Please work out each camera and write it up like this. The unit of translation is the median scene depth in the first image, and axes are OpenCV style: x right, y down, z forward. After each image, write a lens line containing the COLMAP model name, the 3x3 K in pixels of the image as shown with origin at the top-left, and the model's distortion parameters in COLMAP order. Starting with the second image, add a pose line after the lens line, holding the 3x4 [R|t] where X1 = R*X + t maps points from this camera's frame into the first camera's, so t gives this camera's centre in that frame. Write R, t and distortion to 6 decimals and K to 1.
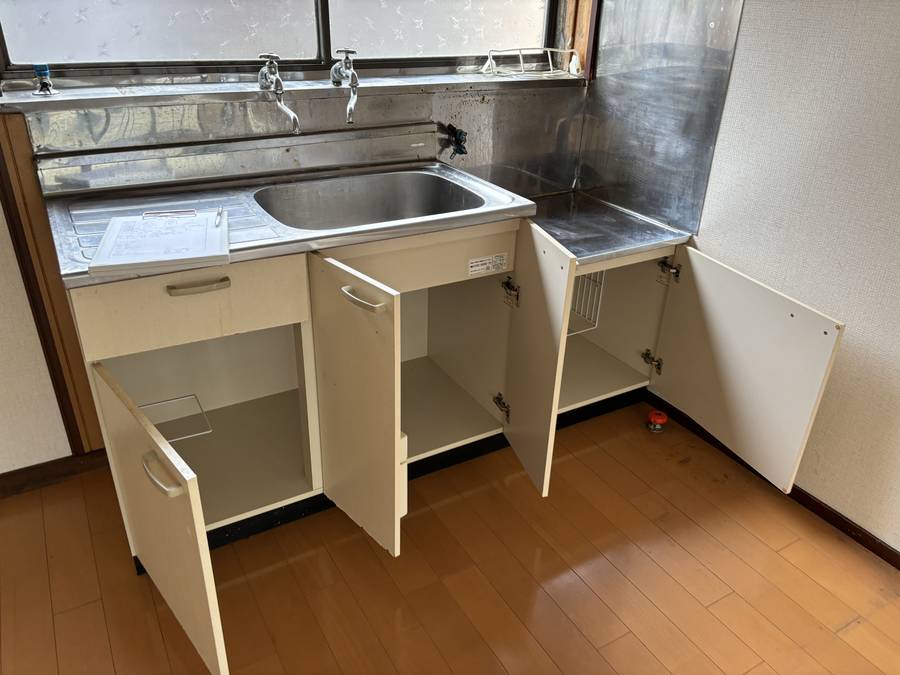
lens RADIAL K [[679.9, 0, 450.0], [0, 679.9, 337.5], [0, 0, 1]] dist [0.002889, -0.000824]
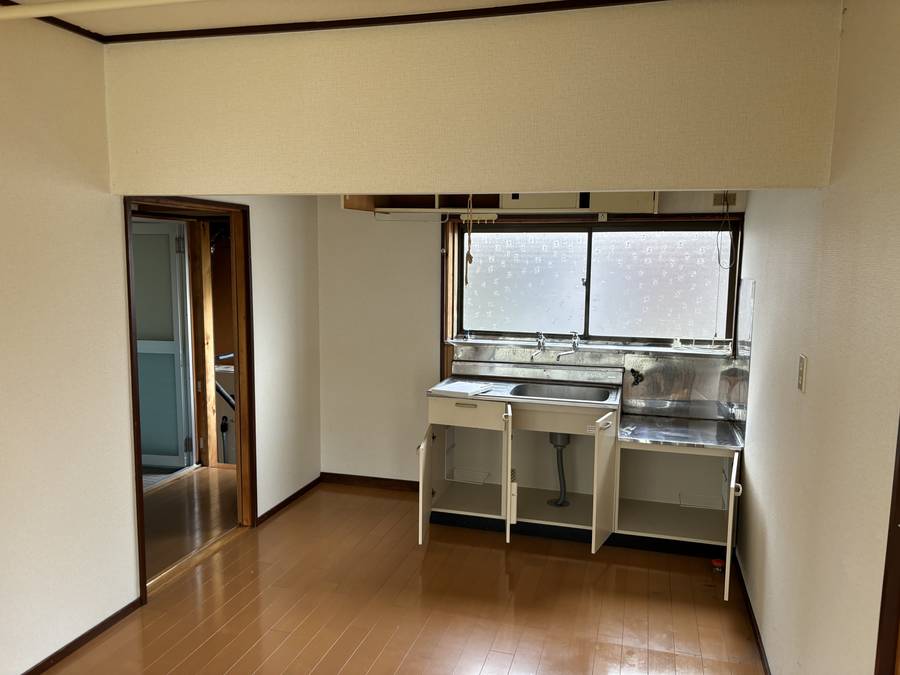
lens RADIAL K [[679.9, 0, 450.0], [0, 679.9, 337.5], [0, 0, 1]] dist [0.002889, -0.000824]
pose [[0.687732, 0.063922, -0.723145, 1.222319], [-0.326729, 0.916782, -0.229691, 0.255876], [0.648284, 0.394238, 0.651386, -0.747898]]
